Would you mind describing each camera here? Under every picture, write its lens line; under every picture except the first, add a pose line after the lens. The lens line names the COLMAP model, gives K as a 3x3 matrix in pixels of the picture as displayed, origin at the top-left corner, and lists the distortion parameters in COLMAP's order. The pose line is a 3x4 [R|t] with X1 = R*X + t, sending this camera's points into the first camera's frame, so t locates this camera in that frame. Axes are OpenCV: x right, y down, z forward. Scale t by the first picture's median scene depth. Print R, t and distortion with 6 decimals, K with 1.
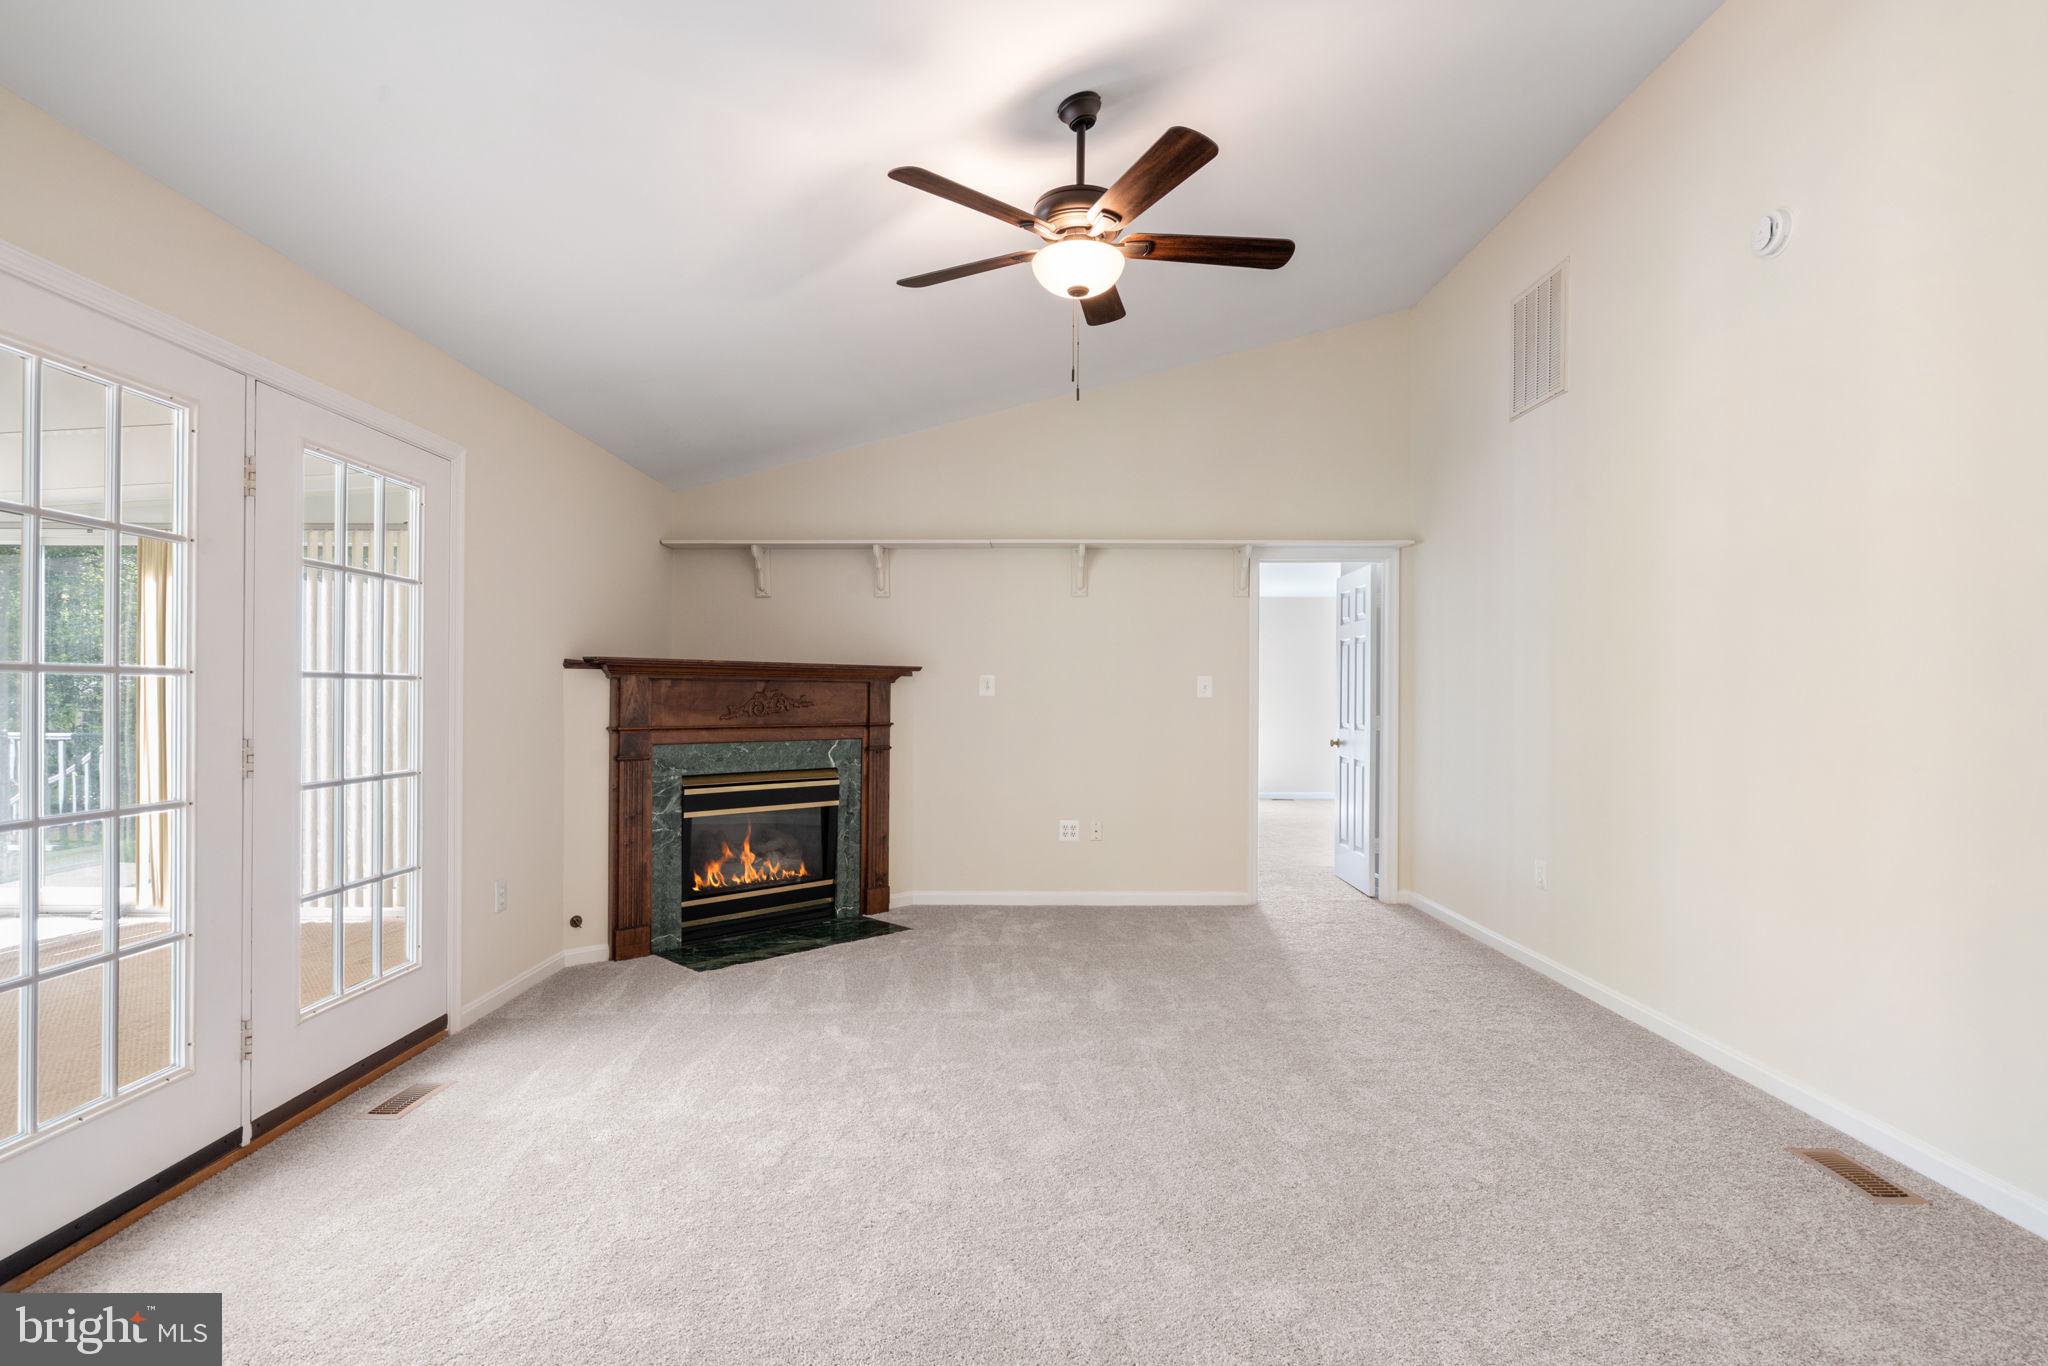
lens RADIAL K [[995.3, 0, 1005.2], [0, 995.3, 695.8], [0, 0, 1]] dist [-0.002321, 0.000139]
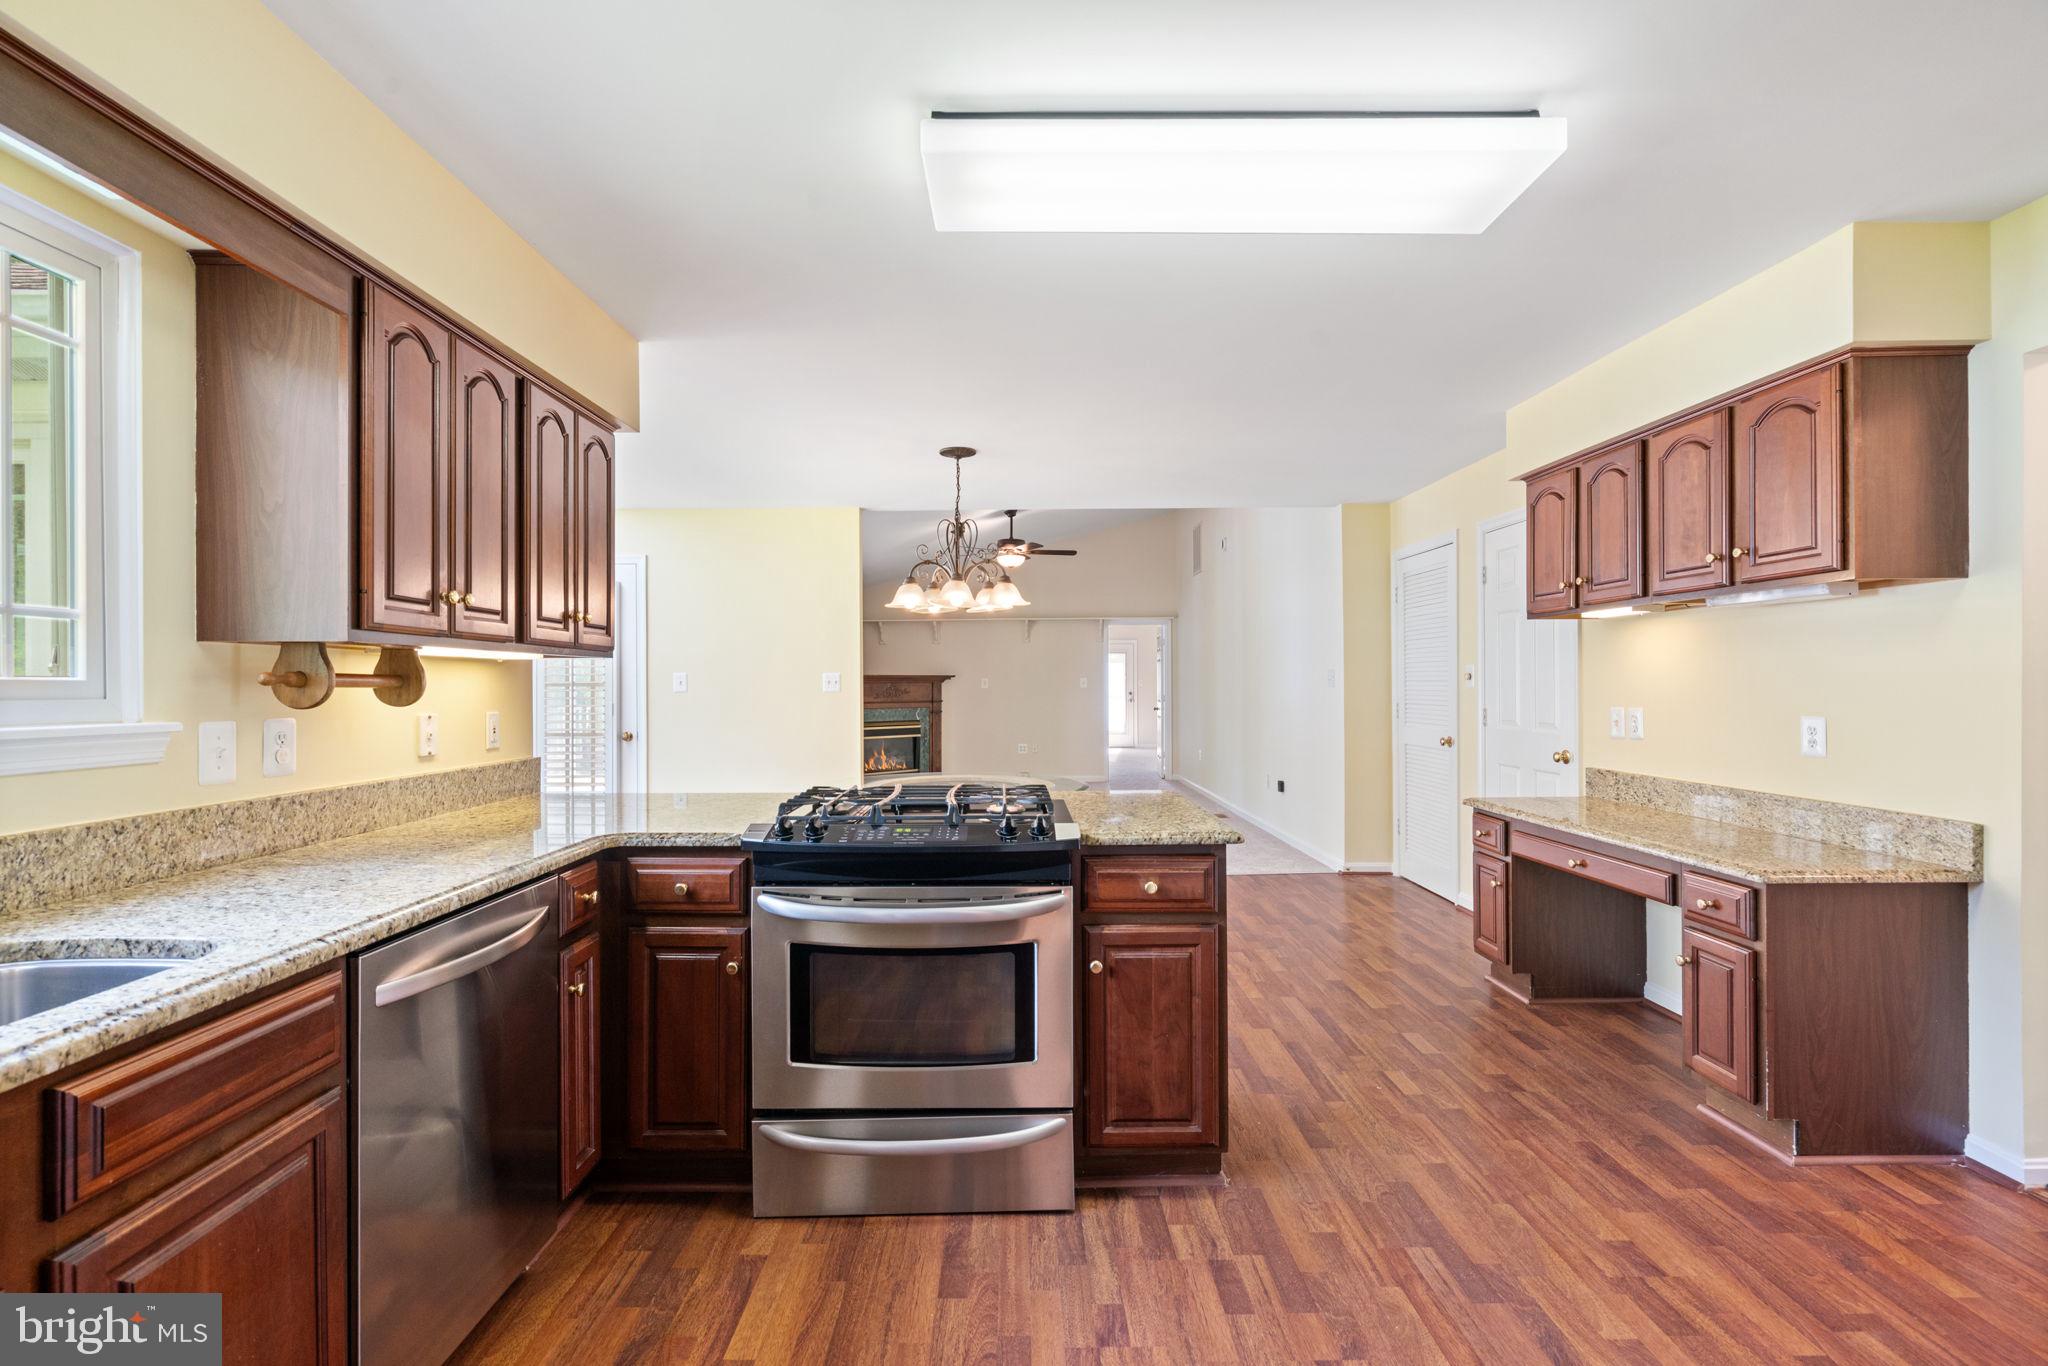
lens RADIAL K [[928.8, 0, 1020.3], [0, 928.8, 685.6], [0, 0, 1]] dist [-0.002906, 0.000605]
pose [[0.999756, -0.009921, 0.019761, 0.022683], [0.009888, 0.999950, 0.001734, -0.008544], [-0.019777, -0.001538, 0.999803, -1.182944]]
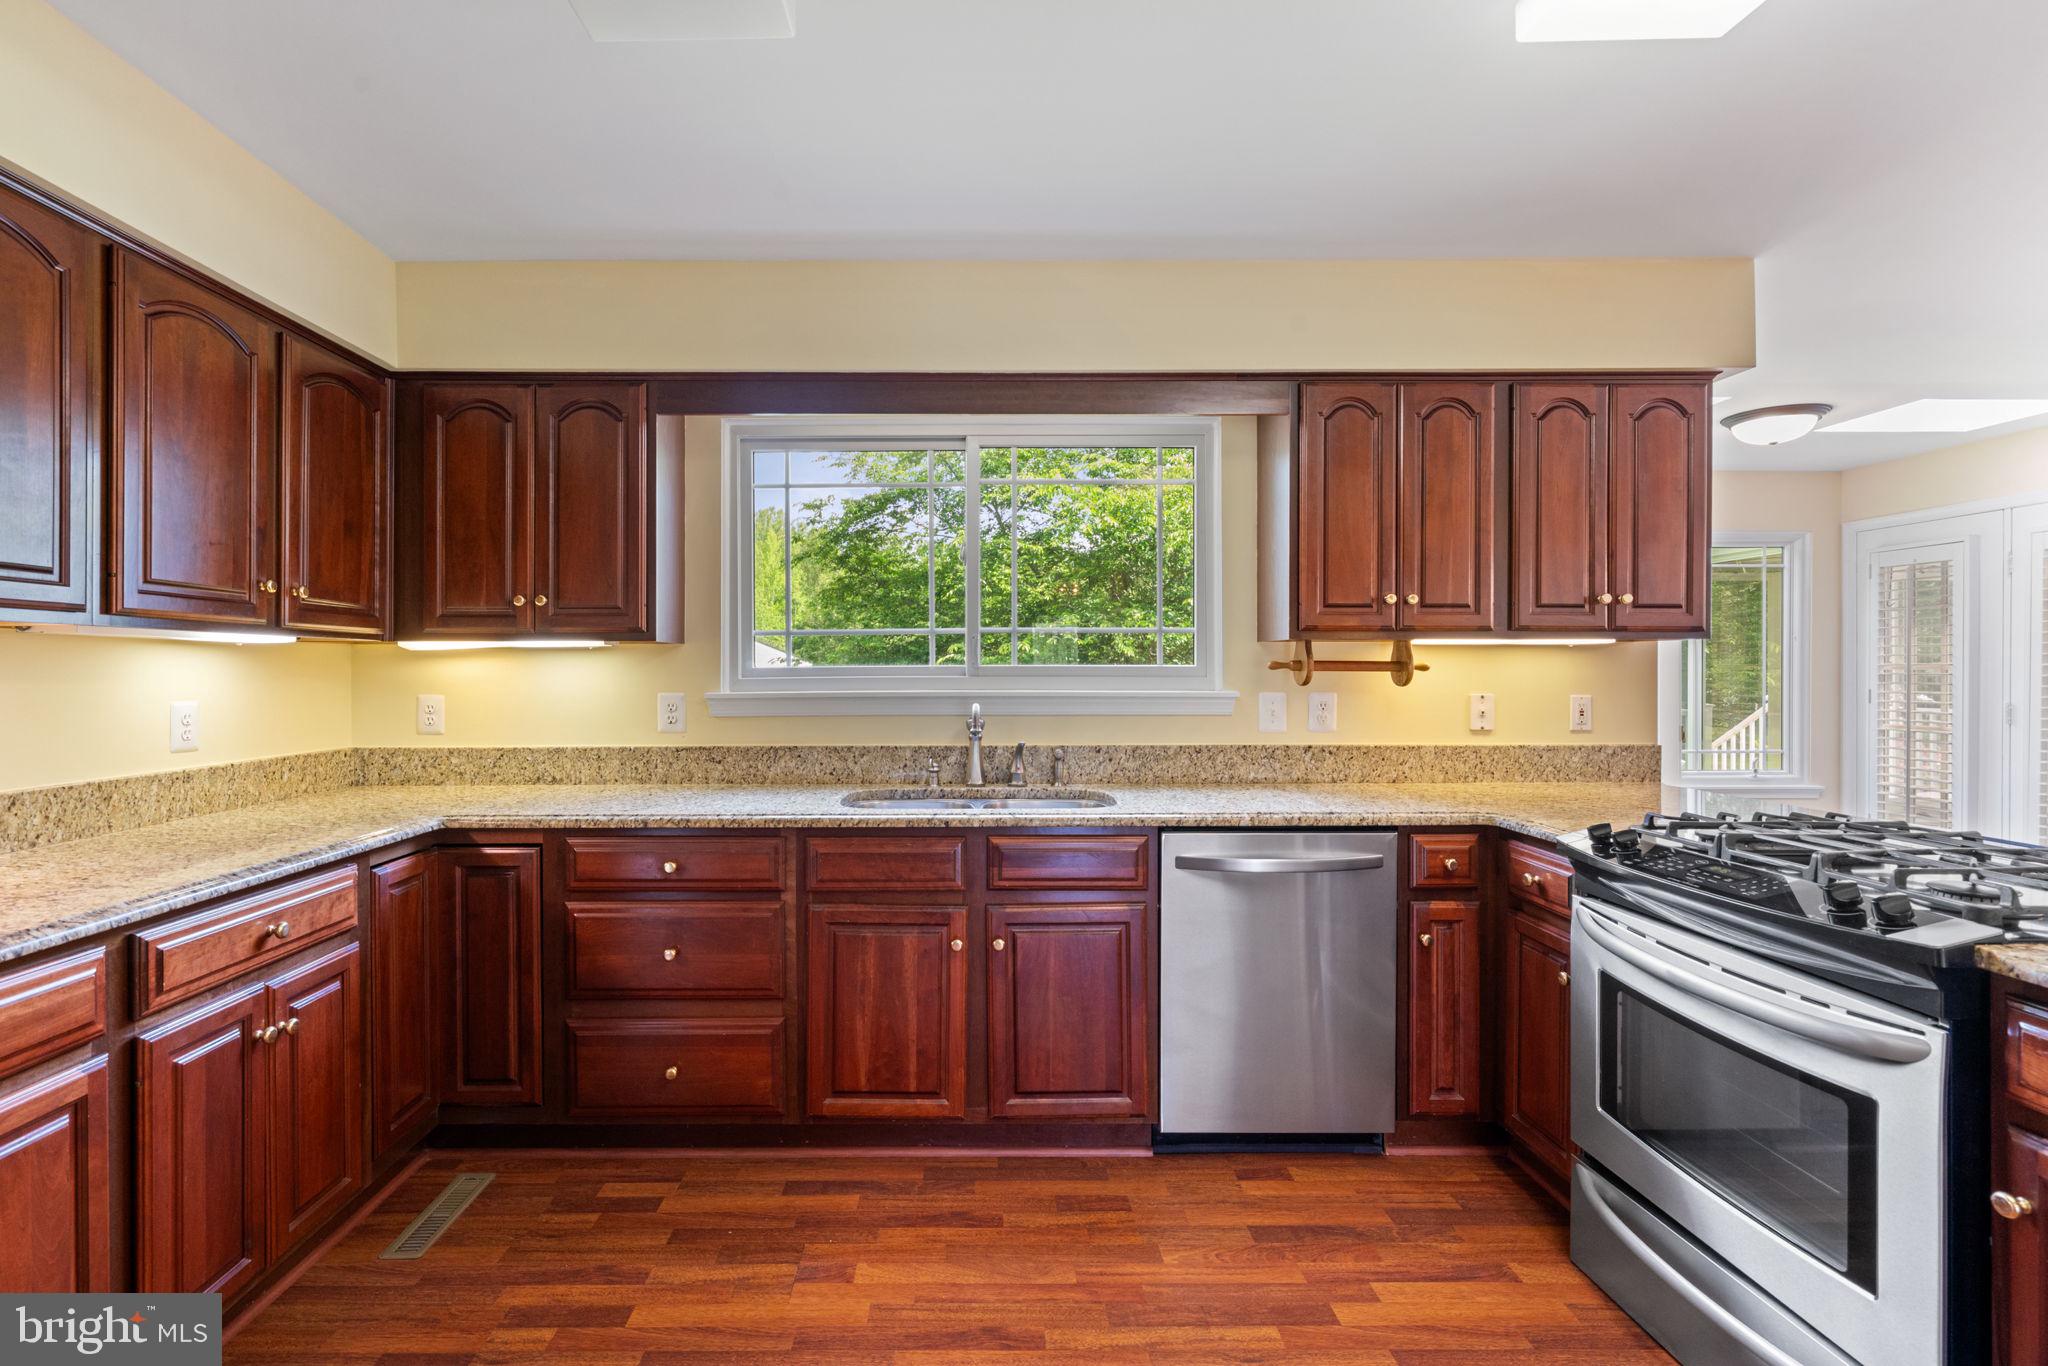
lens RADIAL K [[944.8, 0, 969.1], [0, 944.8, 673.7], [0, 0, 1]] dist [-0.005795, -0.000031]
pose [[0.015409, -0.001373, -0.999880, 0.291241], [0.001426, 0.999998, -0.001352, -0.008200], [0.999880, -0.001405, 0.015411, -1.012167]]
